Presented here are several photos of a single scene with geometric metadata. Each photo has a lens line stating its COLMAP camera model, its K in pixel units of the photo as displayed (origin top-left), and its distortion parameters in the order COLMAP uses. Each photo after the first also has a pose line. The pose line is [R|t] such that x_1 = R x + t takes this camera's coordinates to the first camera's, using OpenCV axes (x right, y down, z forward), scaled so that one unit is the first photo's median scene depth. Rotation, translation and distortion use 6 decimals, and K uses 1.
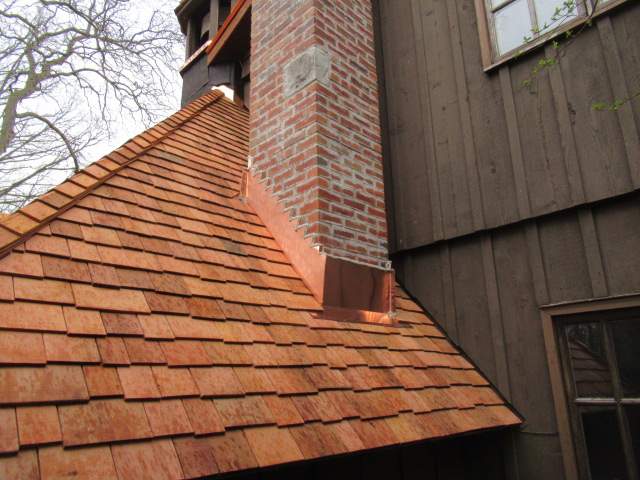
lens RADIAL K [[479.7, 0, 320.0], [0, 479.7, 240.0], [0, 0, 1]] dist [-0.002027, 0.000357]
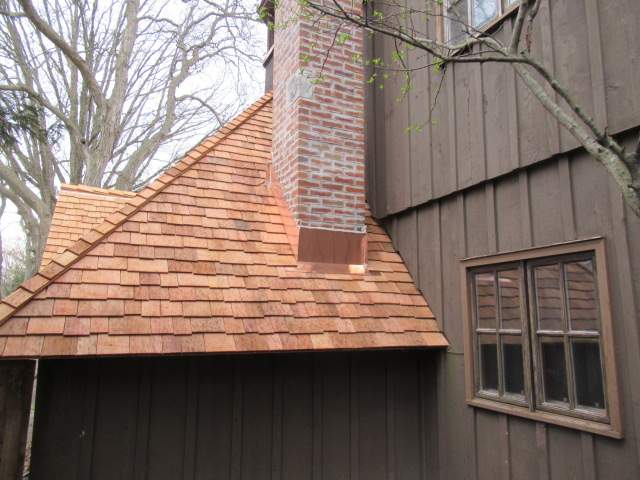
lens RADIAL K [[479.7, 0, 320.0], [0, 479.7, 240.0], [0, 0, 1]] dist [-0.002027, 0.000357]
pose [[0.939840, -0.028429, -0.340430, 0.555335], [0.073214, 0.990138, 0.119440, -0.099904], [0.333677, -0.137179, 0.932653, -0.340691]]
